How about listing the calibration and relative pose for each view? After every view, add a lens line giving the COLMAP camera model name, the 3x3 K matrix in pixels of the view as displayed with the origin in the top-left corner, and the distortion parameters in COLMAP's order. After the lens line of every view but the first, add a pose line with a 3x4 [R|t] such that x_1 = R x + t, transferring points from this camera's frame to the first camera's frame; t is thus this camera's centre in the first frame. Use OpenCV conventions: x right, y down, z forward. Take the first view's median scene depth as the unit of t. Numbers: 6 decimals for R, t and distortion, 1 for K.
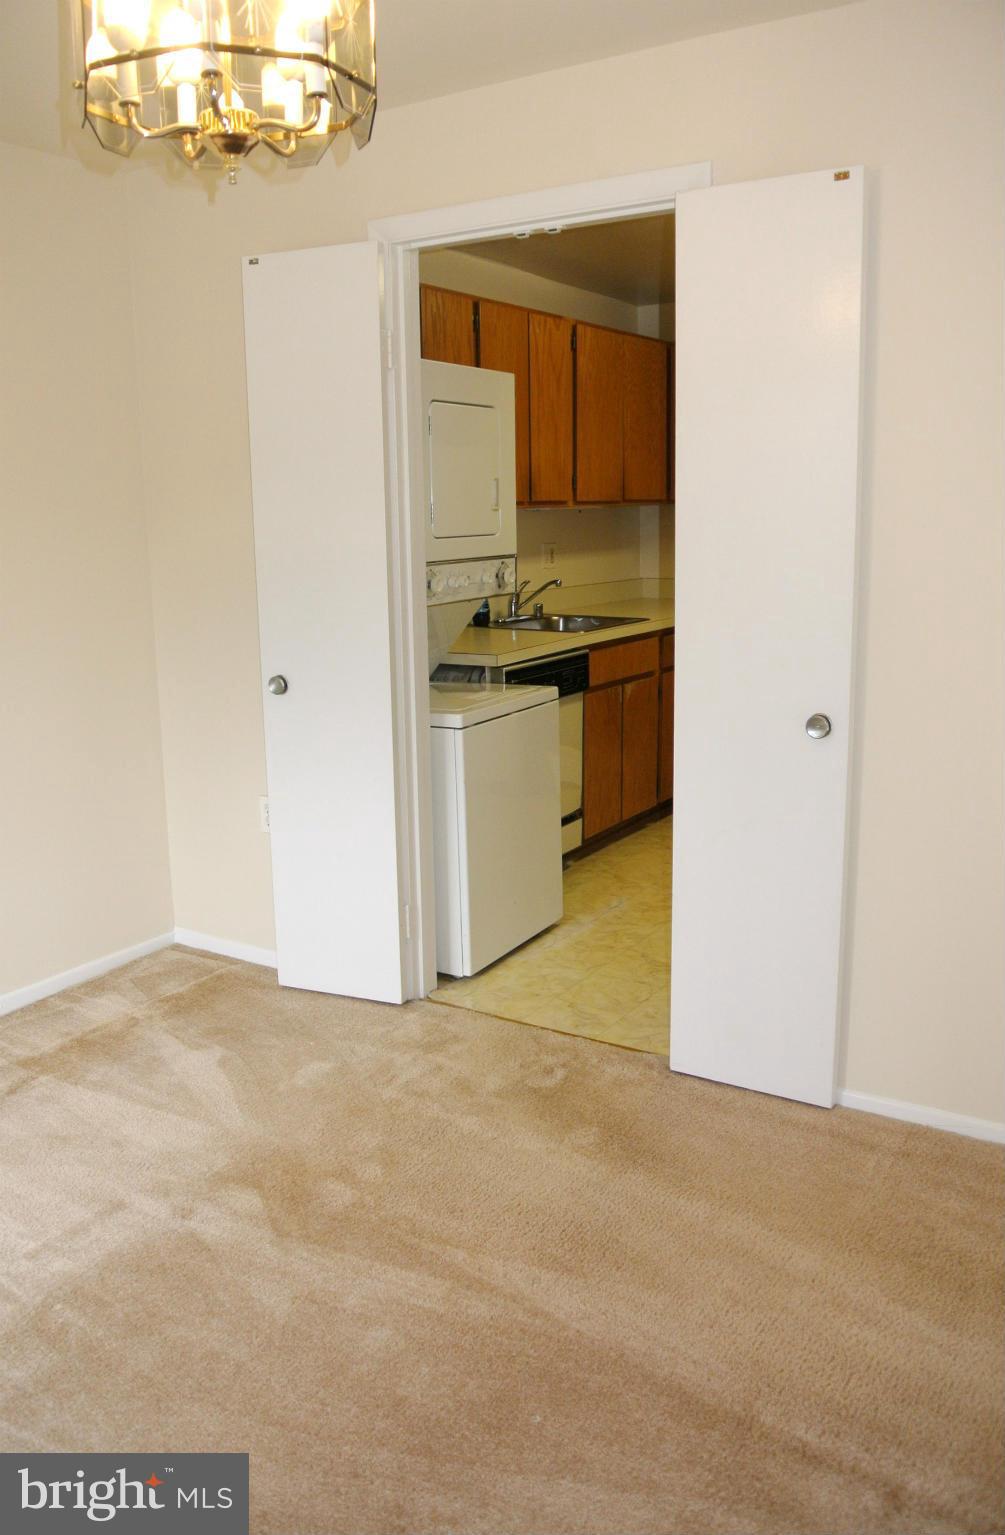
lens RADIAL K [[1250.6, 0, 502.5], [0, 1250.6, 767.5], [0, 0, 1]] dist [-0.039085, -0.001833]
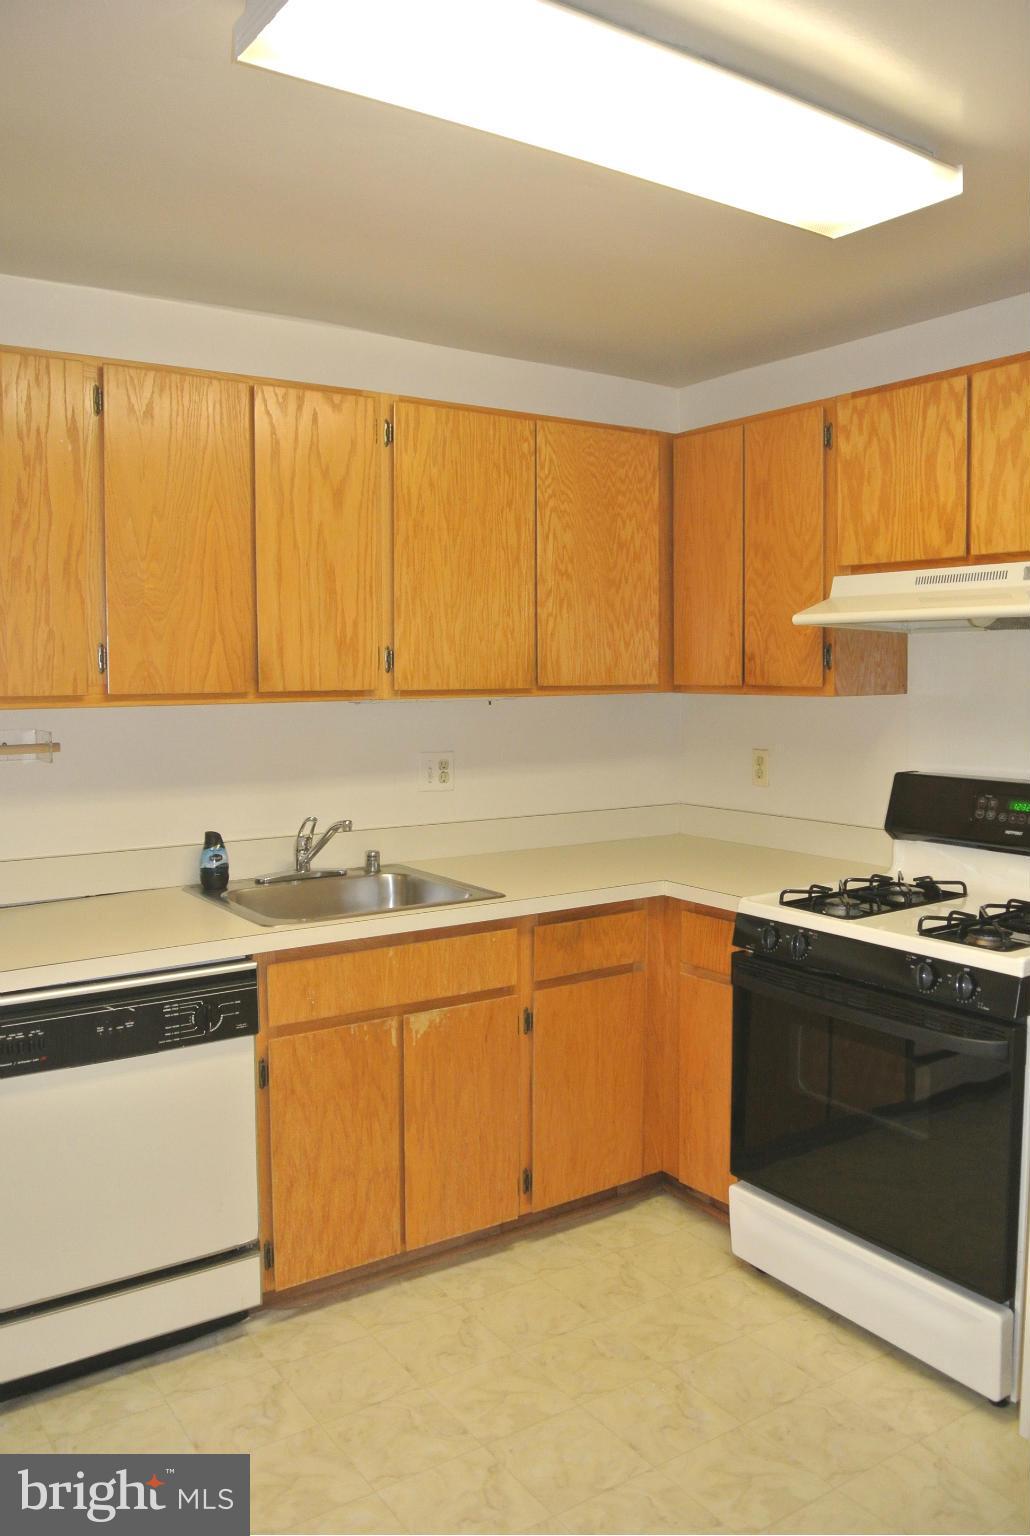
lens RADIAL K [[1156.2, 0, 515.0], [0, 1156.2, 768.0], [0, 0, 1]] dist [-0.116499, 0.005703]
pose [[0.921617, 0.037945, -0.386241, 0.335963], [-0.084690, 0.990888, -0.104734, -0.126017], [0.378747, 0.129235, 0.916433, 0.533041]]
